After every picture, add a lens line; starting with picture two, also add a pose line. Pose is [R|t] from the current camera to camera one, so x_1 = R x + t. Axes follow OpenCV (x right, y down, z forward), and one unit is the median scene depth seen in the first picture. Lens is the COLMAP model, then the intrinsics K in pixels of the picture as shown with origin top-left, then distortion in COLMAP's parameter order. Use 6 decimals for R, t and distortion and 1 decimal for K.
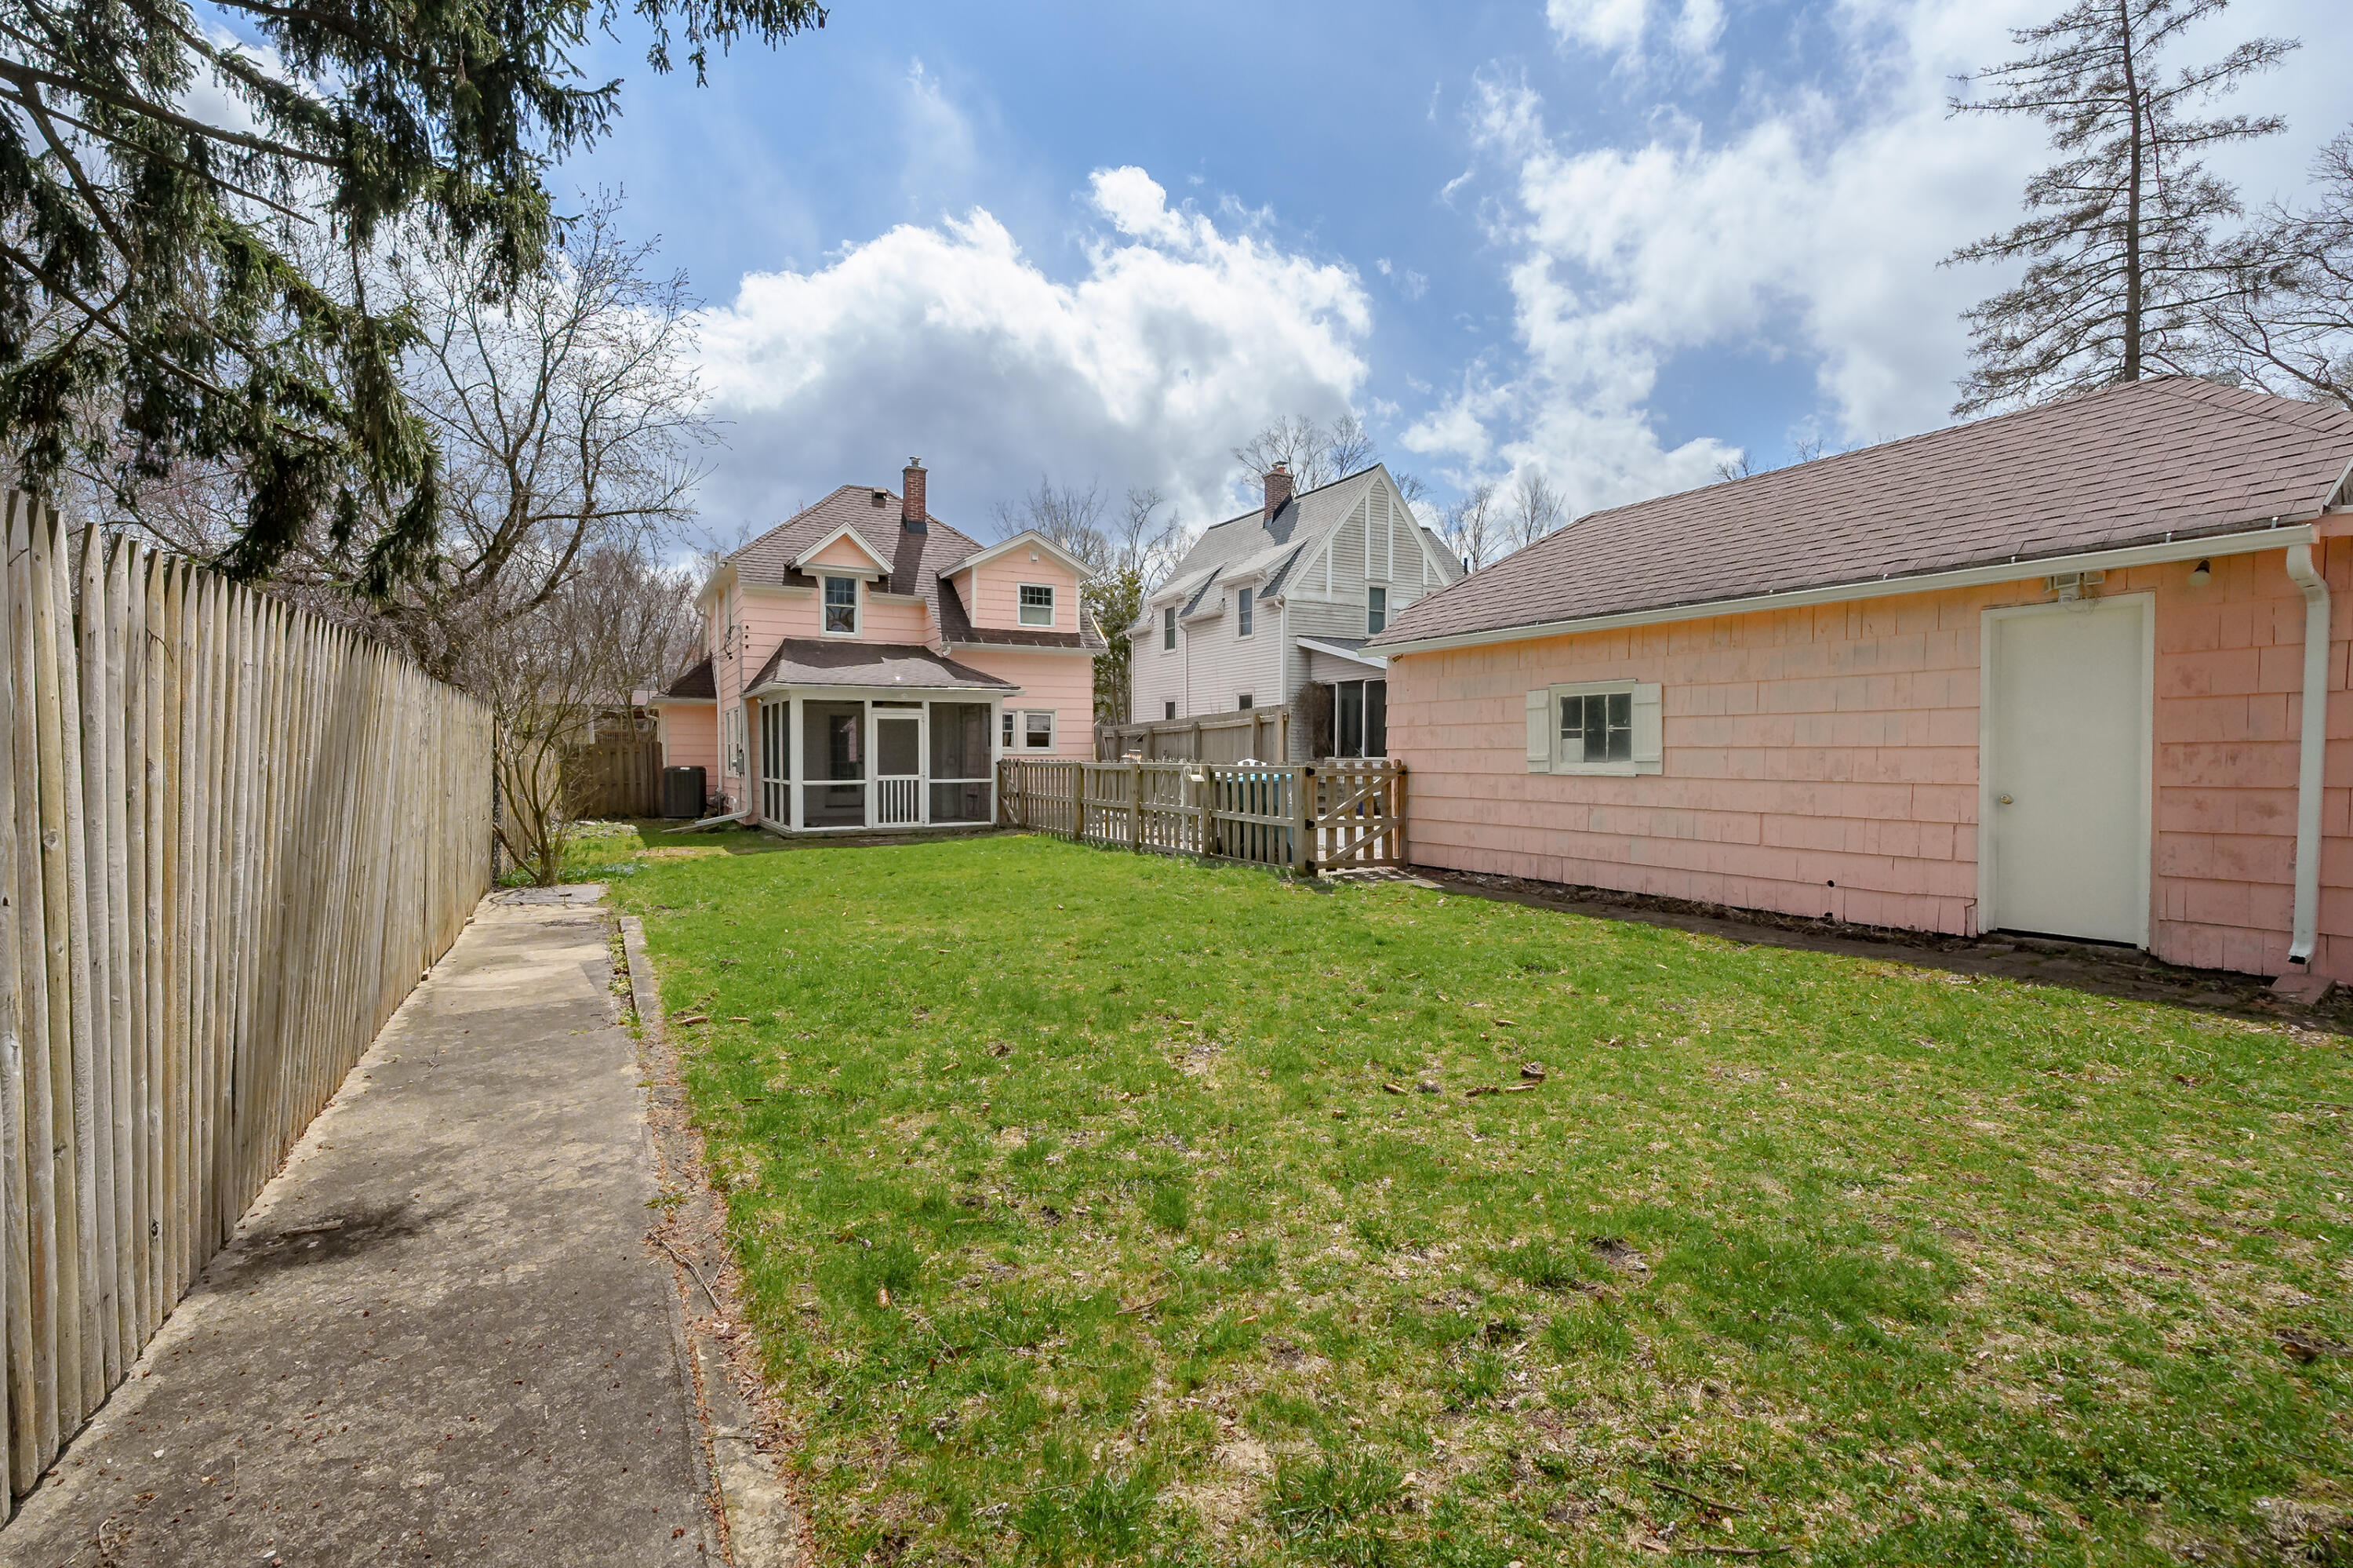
lens RADIAL K [[1060.0, 0, 1176.5], [0, 1060.0, 784.0], [0, 0, 1]] dist [-0.000518, -0.000214]
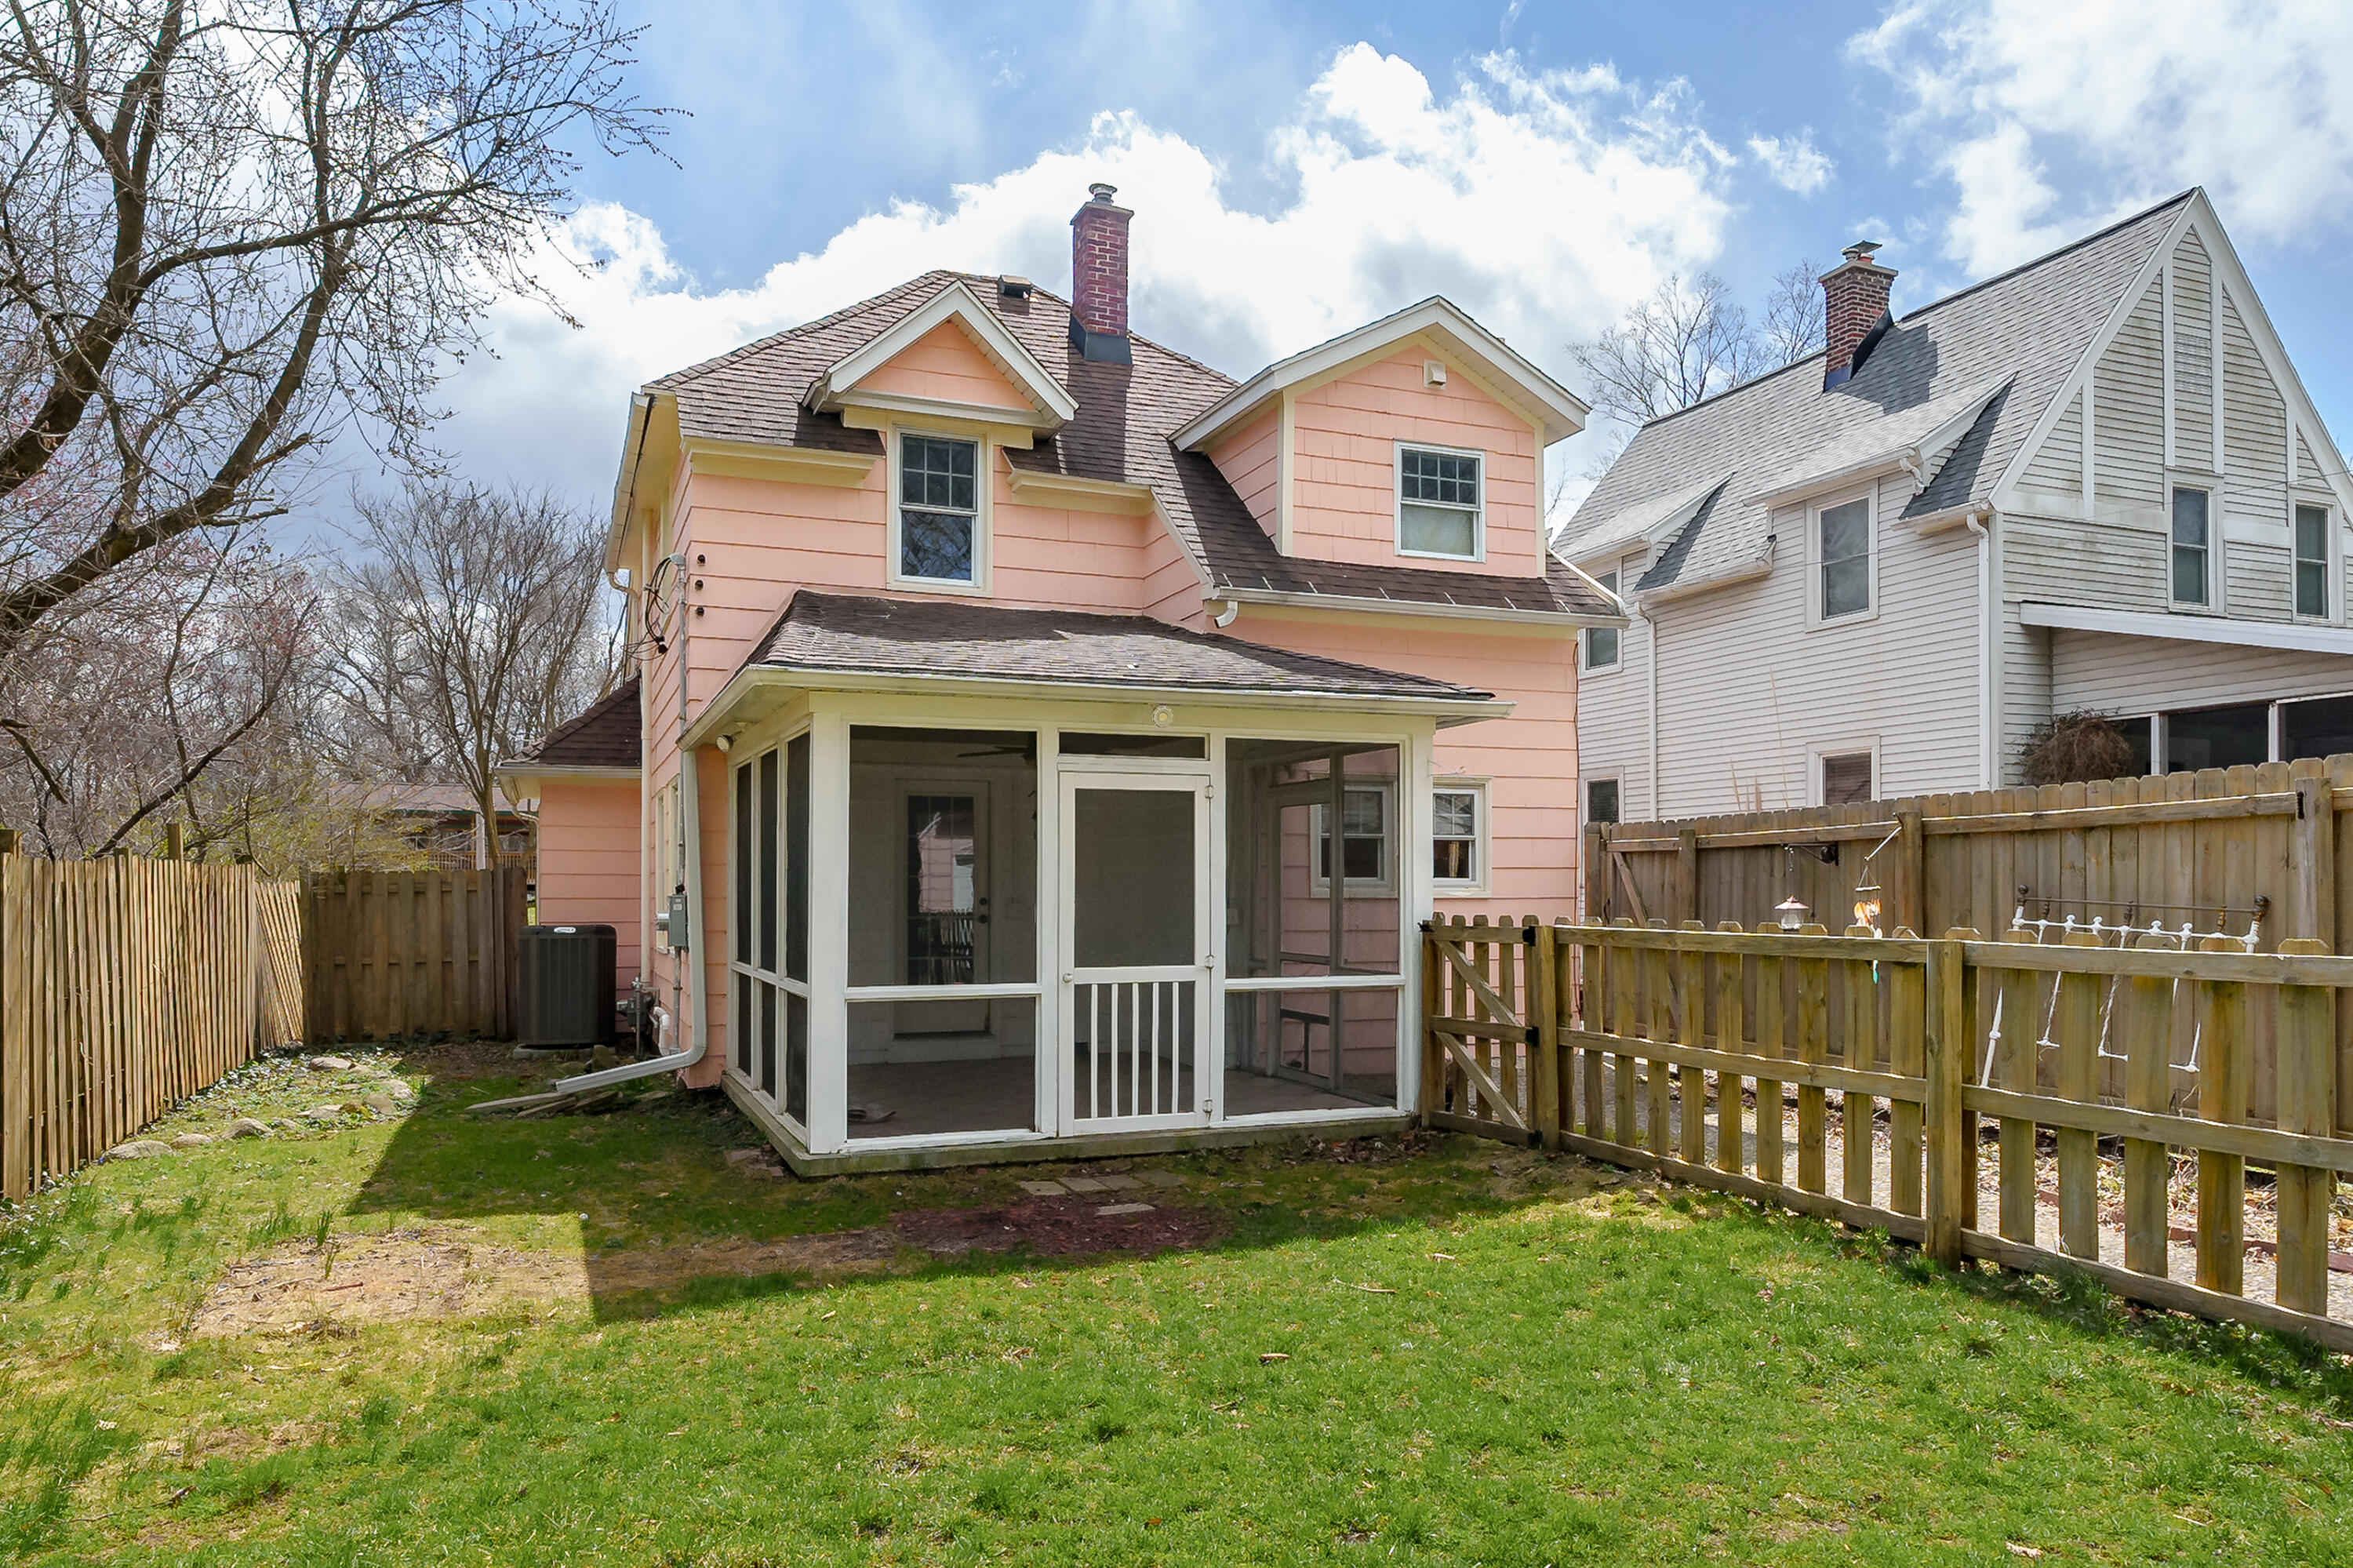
lens RADIAL K [[1571.5, 0, 1155.4], [0, 1571.5, 862.1], [0, 0, 1]] dist [0.000206, 0.000357]
pose [[0.992046, -0.002458, -0.125851, -0.167093], [-0.003298, 0.998959, -0.045507, -0.015406], [0.125832, 0.045560, 0.991005, 0.450631]]
